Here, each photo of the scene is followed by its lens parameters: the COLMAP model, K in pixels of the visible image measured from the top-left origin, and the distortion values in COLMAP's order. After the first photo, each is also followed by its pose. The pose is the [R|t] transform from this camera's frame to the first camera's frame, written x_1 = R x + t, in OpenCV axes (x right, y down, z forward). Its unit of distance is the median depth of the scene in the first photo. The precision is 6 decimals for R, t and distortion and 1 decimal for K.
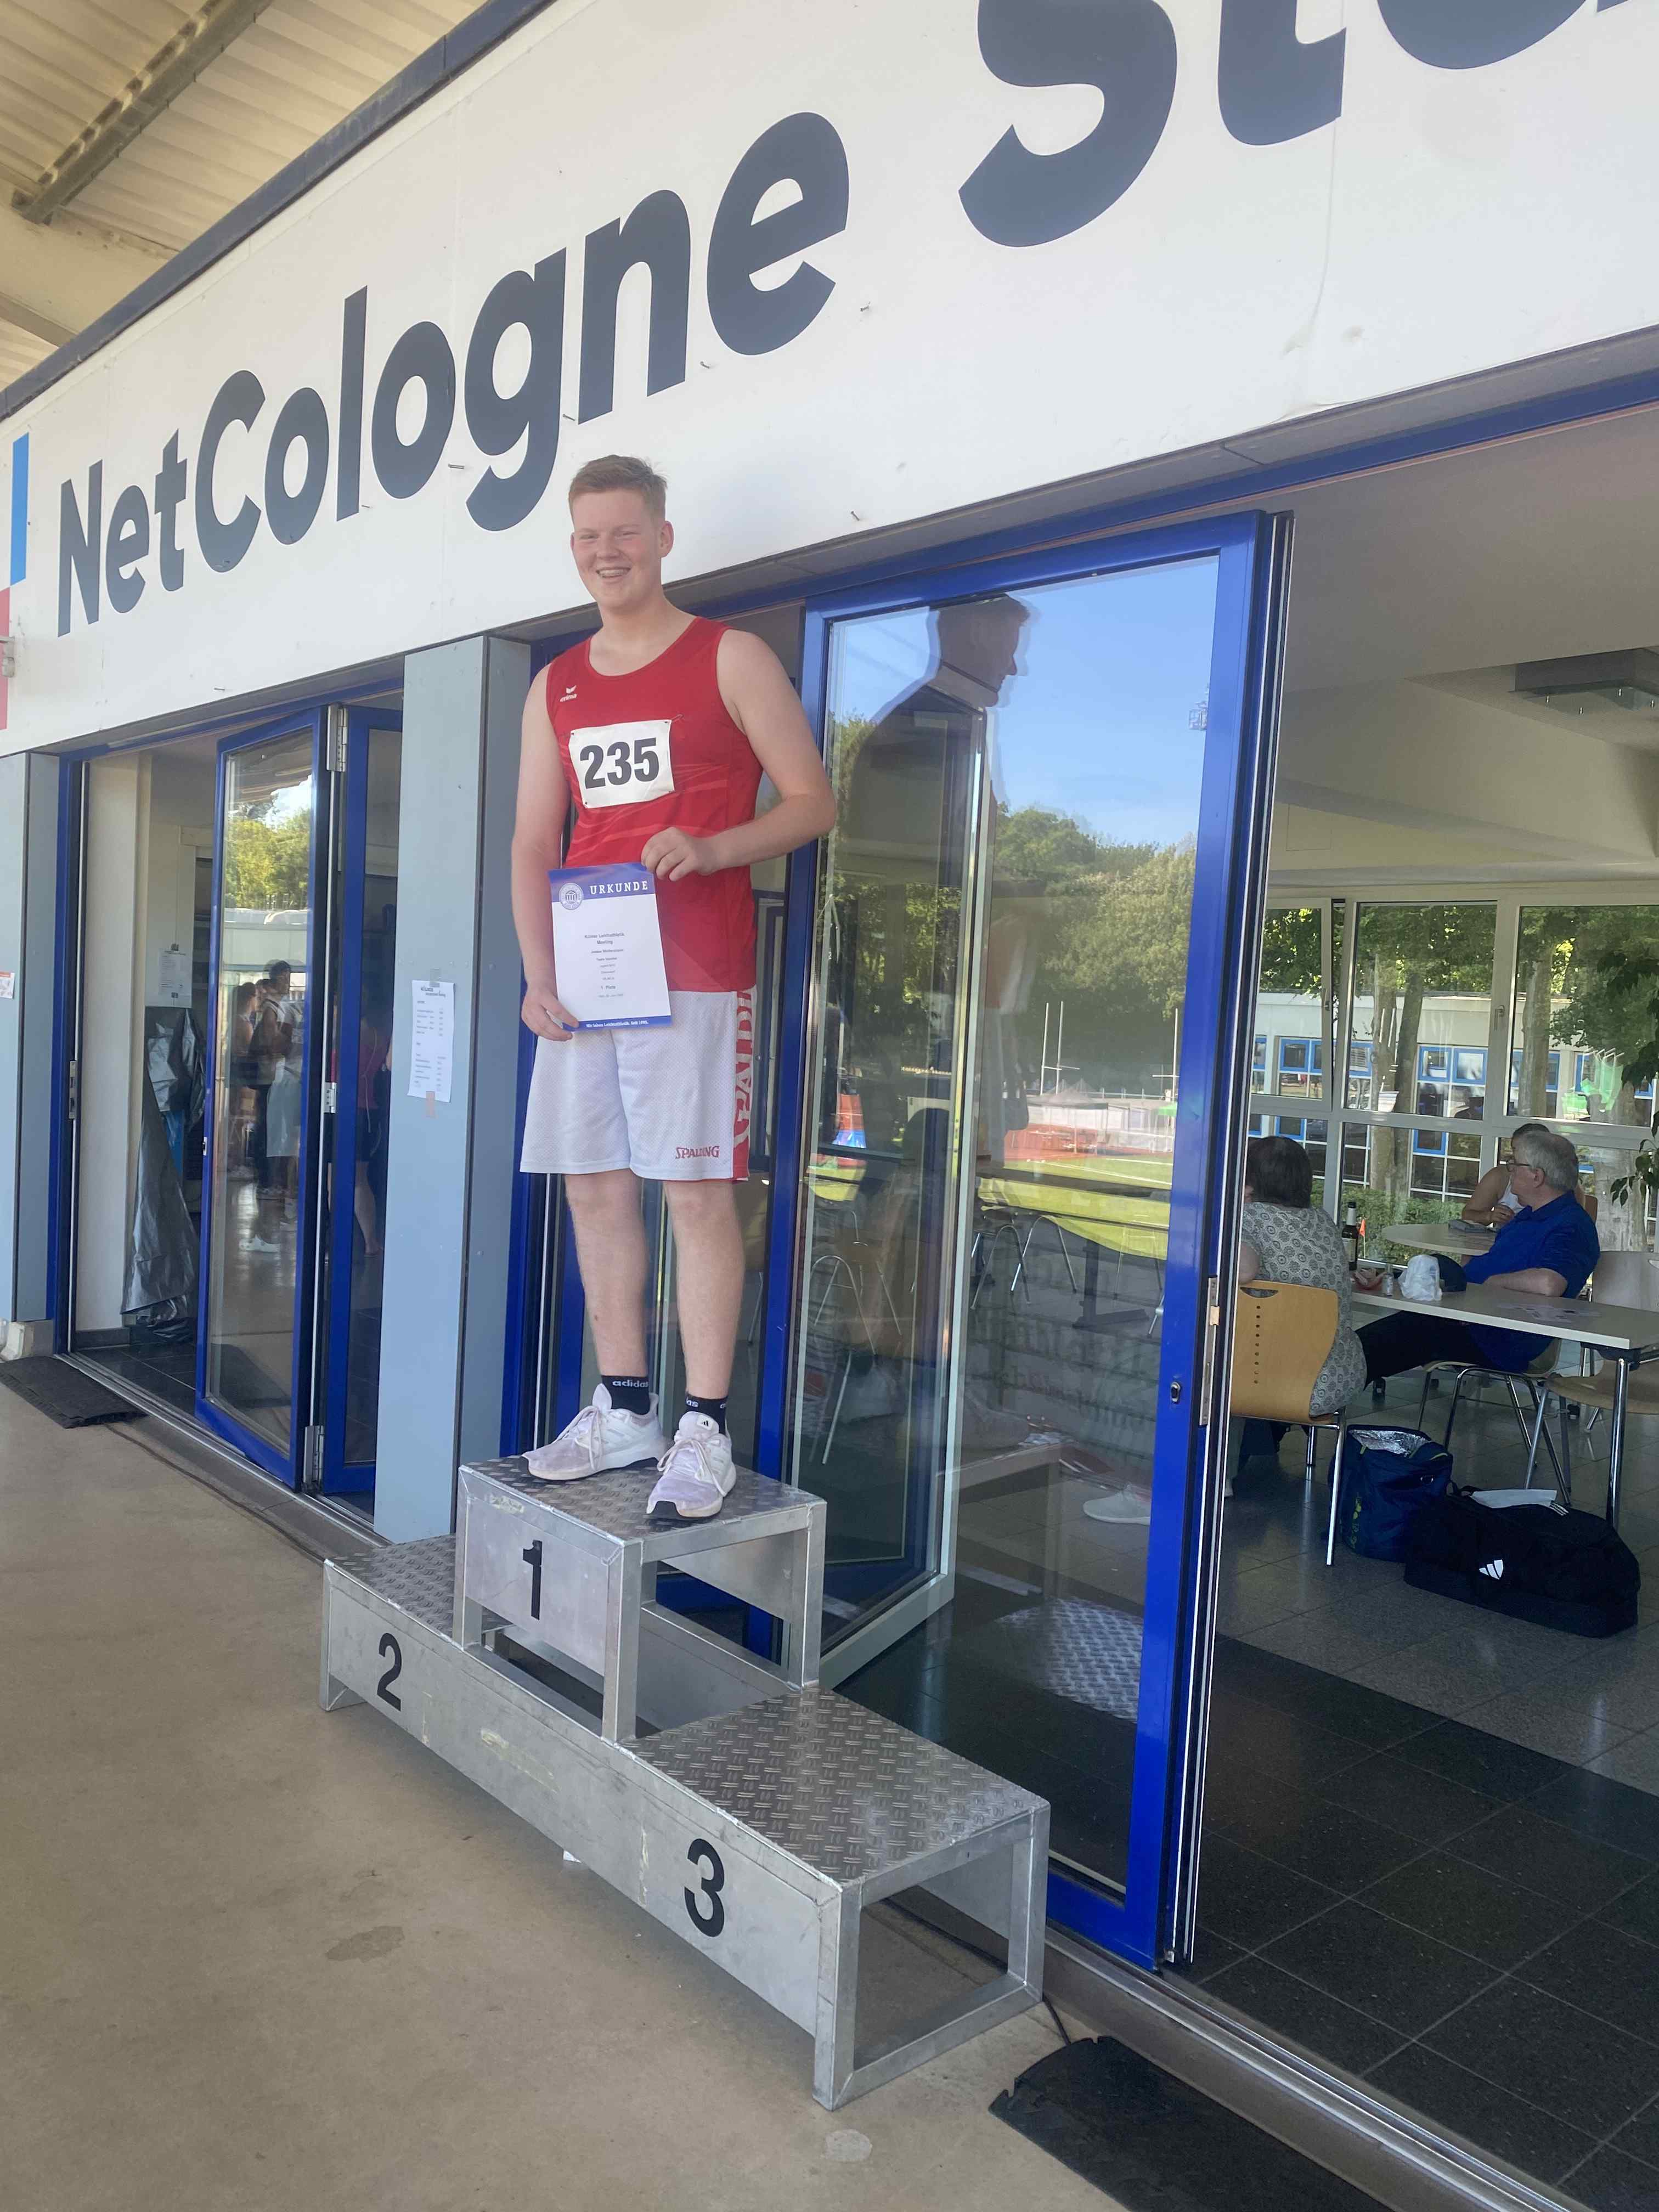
lens RADIAL K [[1647.0, 0, 871.3], [0, 1647.0, 1100.7], [0, 0, 1]] dist [-0.006133, 0.009802]
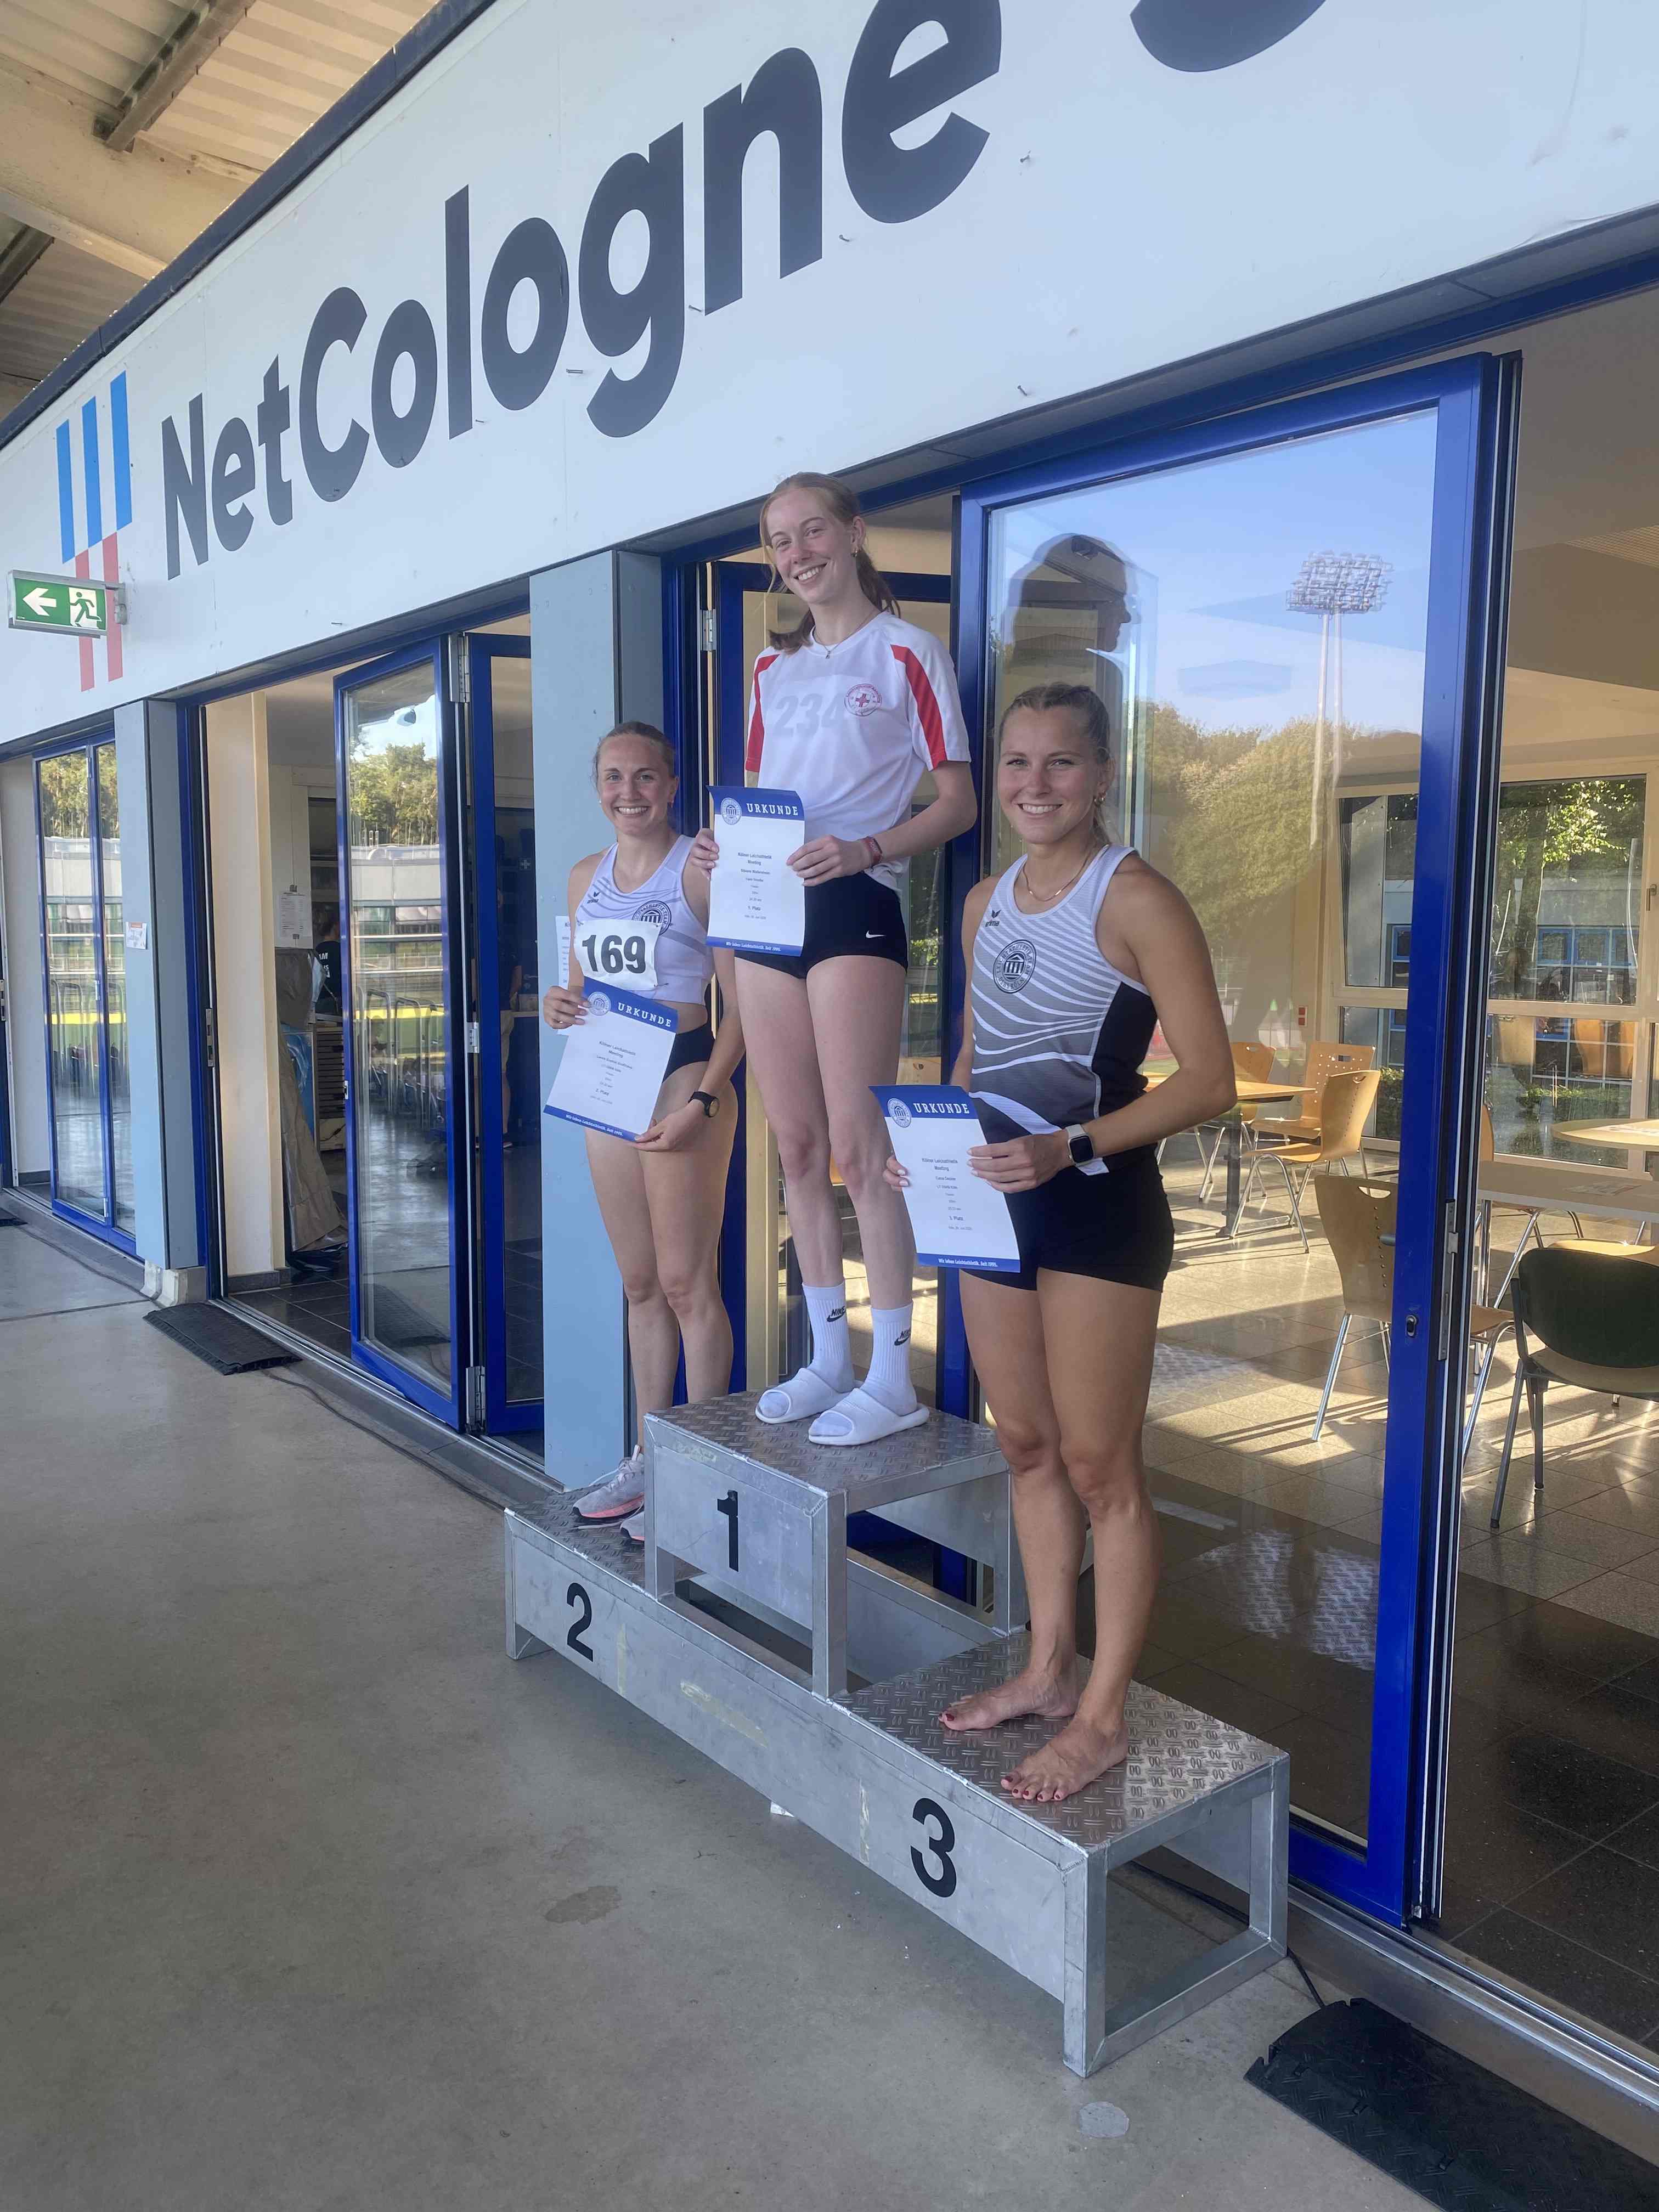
lens RADIAL K [[1640.1, 0, 857.0], [0, 1640.1, 1090.5], [0, 0, 1]] dist [0.005642, -0.001166]
pose [[0.997018, -0.039906, -0.066048, -0.049544], [0.043165, 0.997881, 0.048680, -0.010756], [0.063966, -0.051386, 0.996628, 0.048559]]
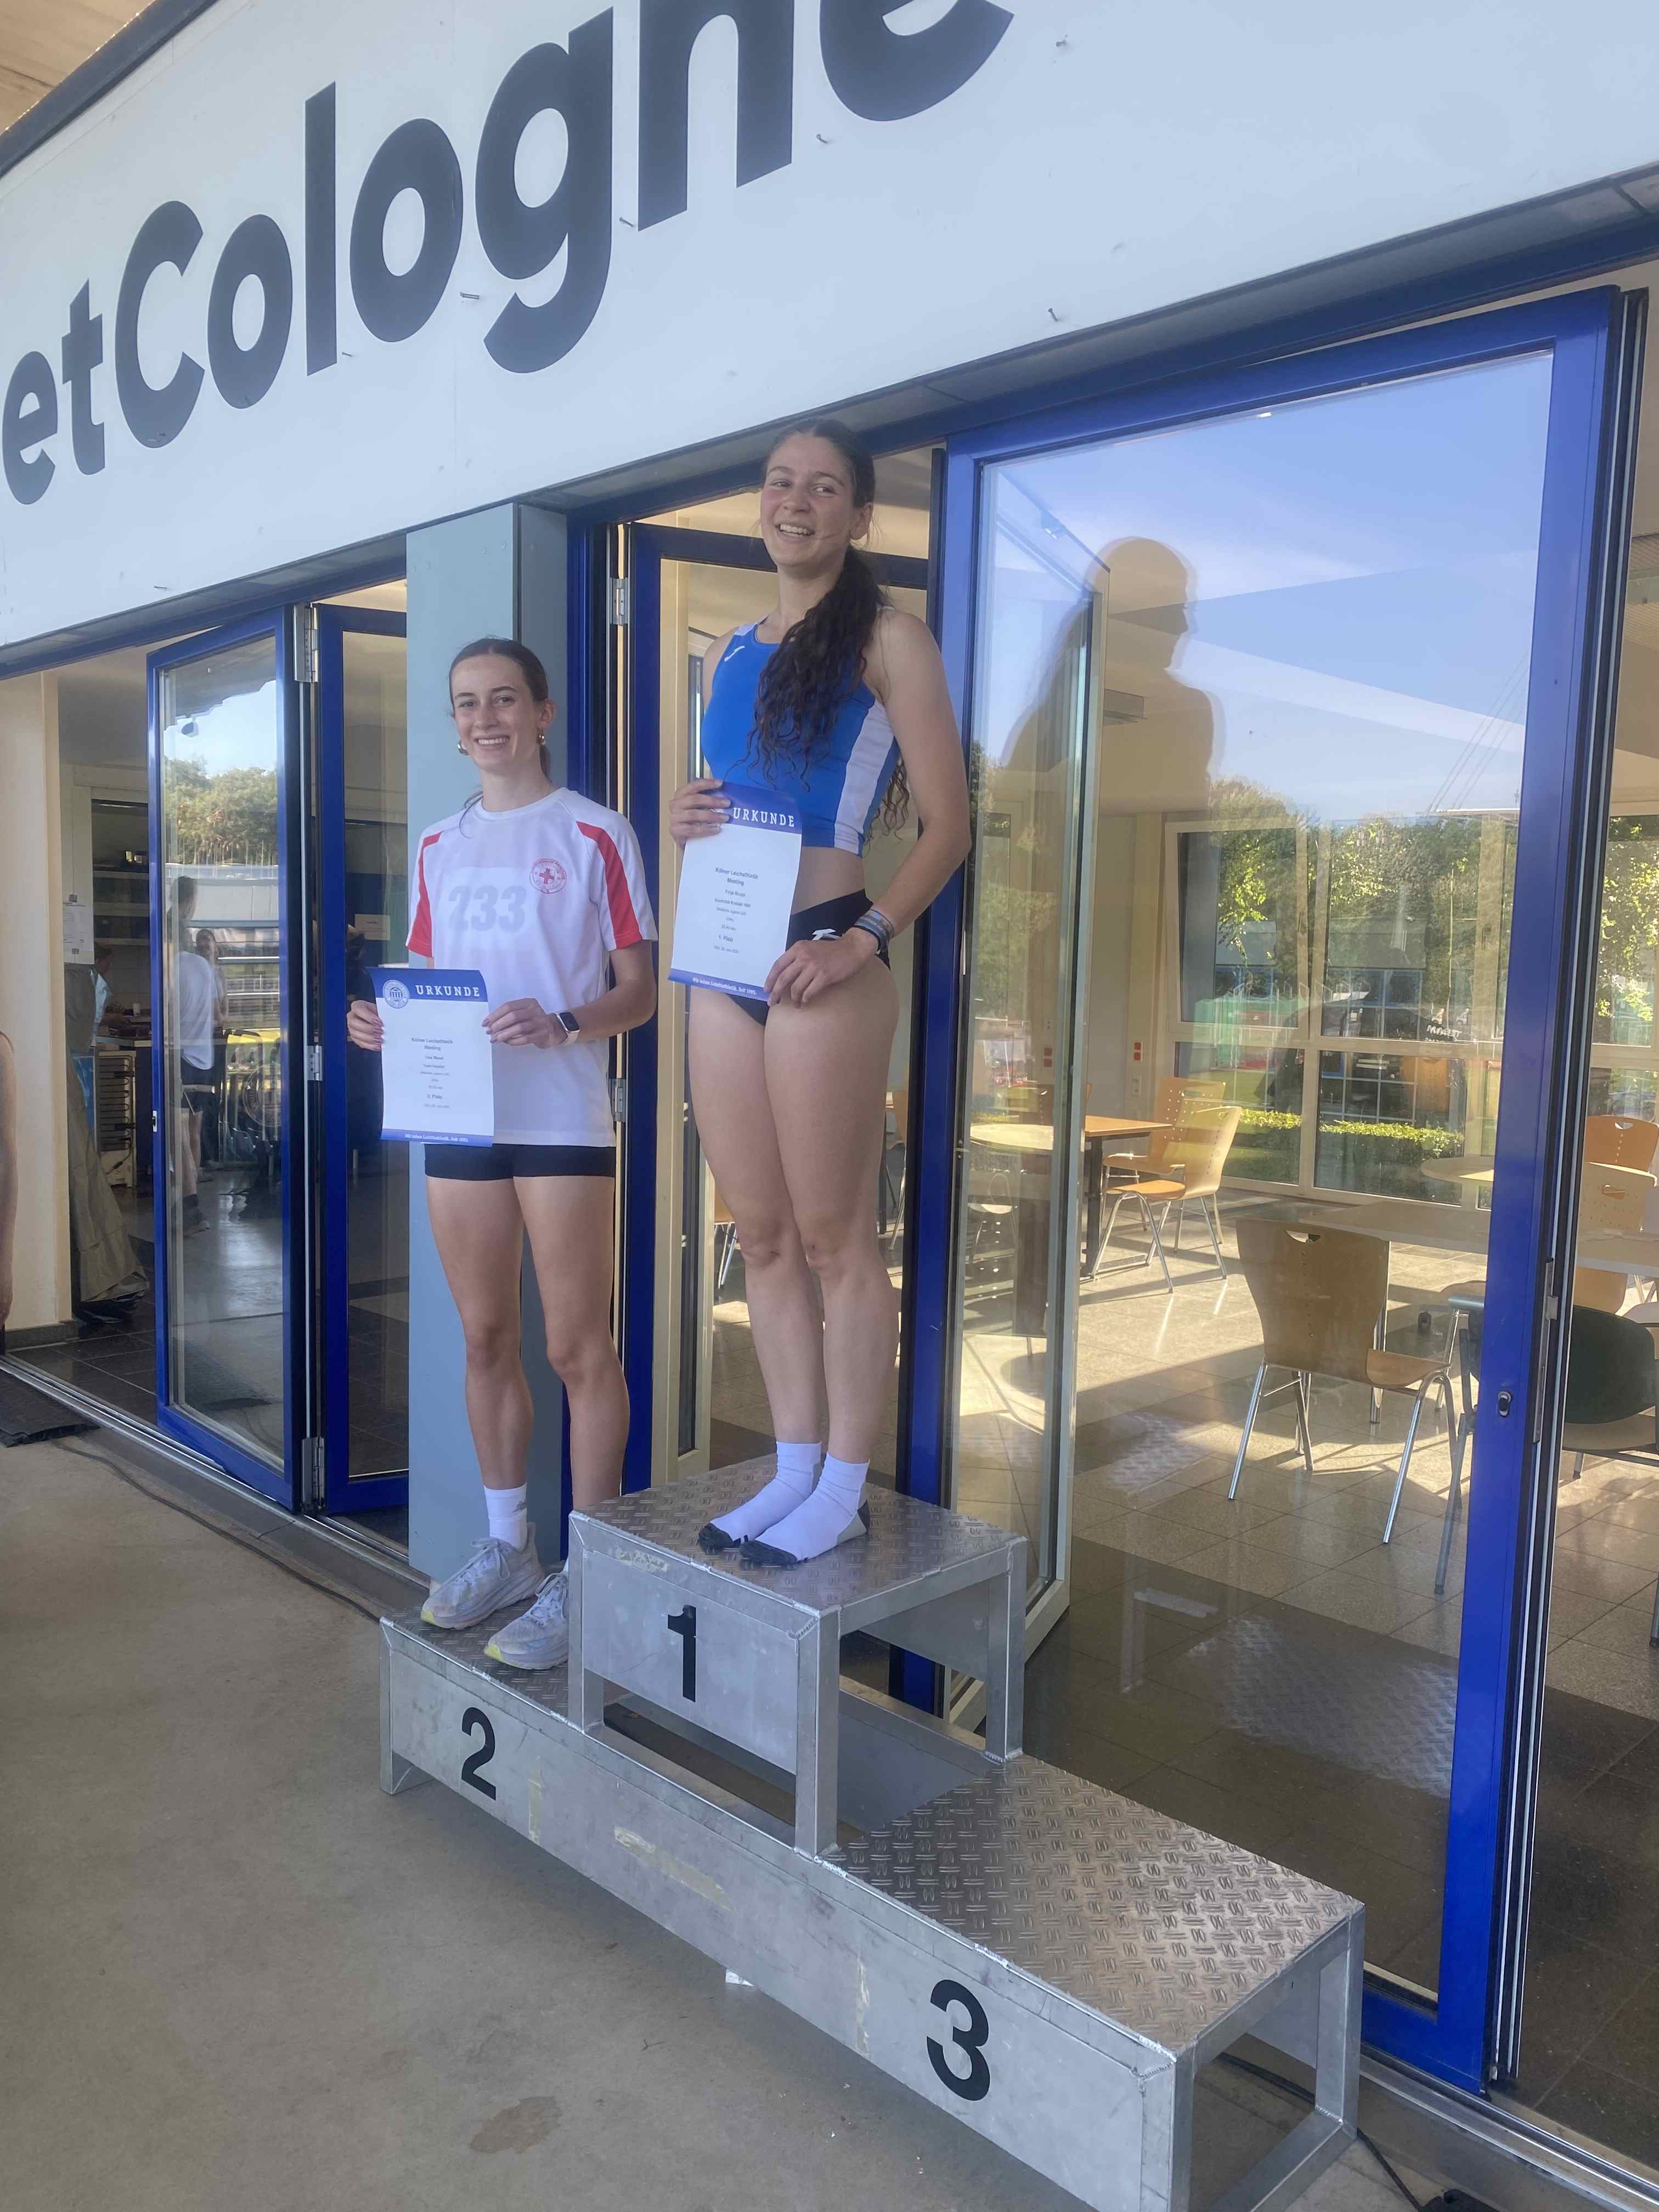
lens RADIAL K [[1617.4, 0, 829.5], [0, 1617.4, 1106.0], [0, 0, 1]] dist [0.005368, 0.001947]
pose [[0.997736, -0.033210, 0.058477, -0.152244], [0.030696, 0.998587, 0.043380, -0.010476], [-0.059835, -0.041487, 0.997346, 0.184793]]
